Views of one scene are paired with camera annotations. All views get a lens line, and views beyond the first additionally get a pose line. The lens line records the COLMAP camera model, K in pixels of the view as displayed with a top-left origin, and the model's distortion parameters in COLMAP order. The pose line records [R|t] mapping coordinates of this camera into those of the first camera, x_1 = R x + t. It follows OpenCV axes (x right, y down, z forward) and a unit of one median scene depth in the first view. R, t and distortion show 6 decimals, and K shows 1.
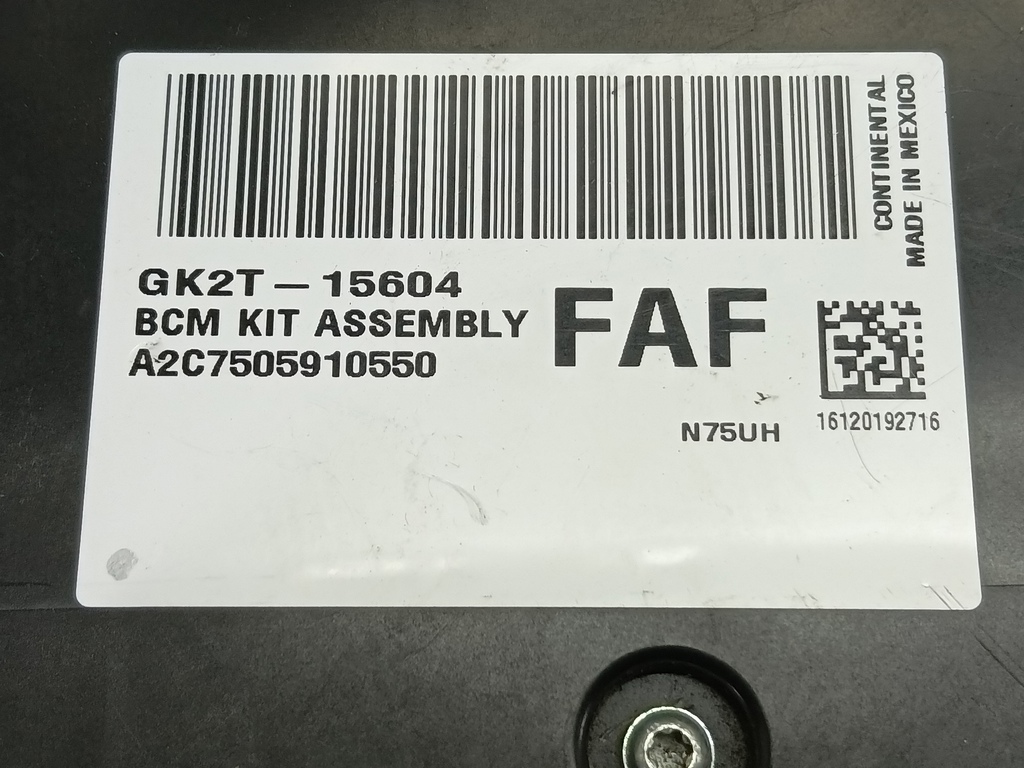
lens RADIAL K [[1407.4, 0, 512.0], [0, 1407.4, 384.0], [0, 0, 1]] dist [0.167804, 0.004064]
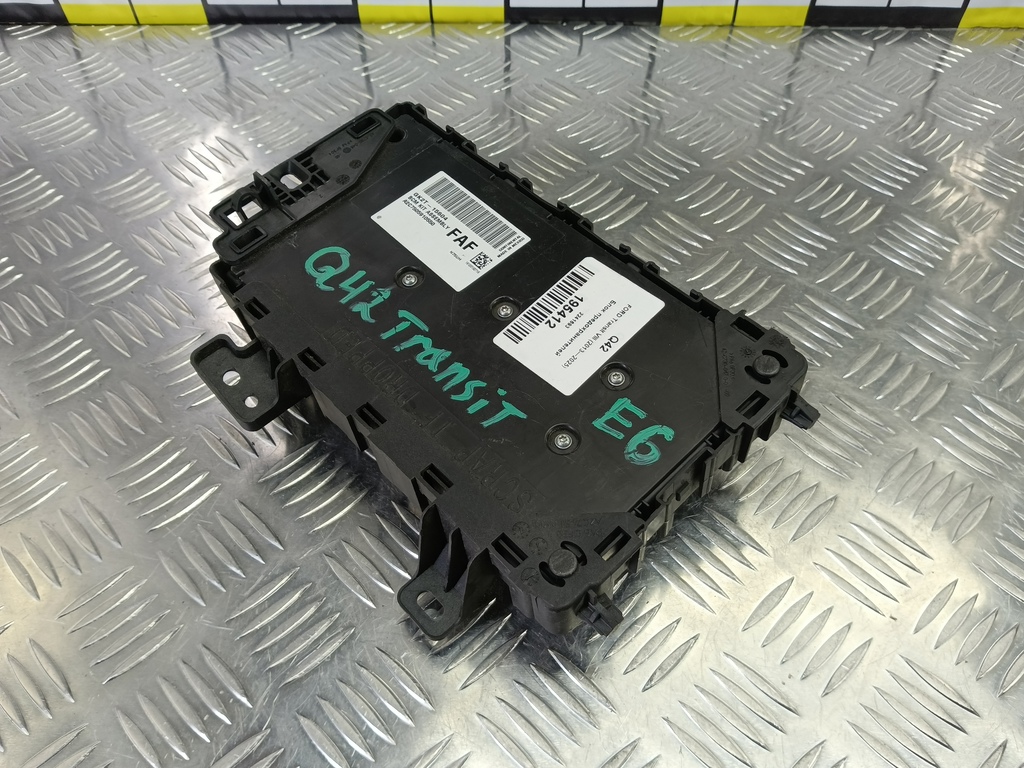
lens RADIAL K [[830.5, 0, 512.0], [0, 830.5, 384.0], [0, 0, 1]] dist [0.038668, -0.125900]
pose [[0.681389, 0.600888, -0.417903, 2.161553], [-0.674166, 0.737564, -0.038708, 0.419569], [0.284971, 0.308111, 0.907667, -2.062907]]
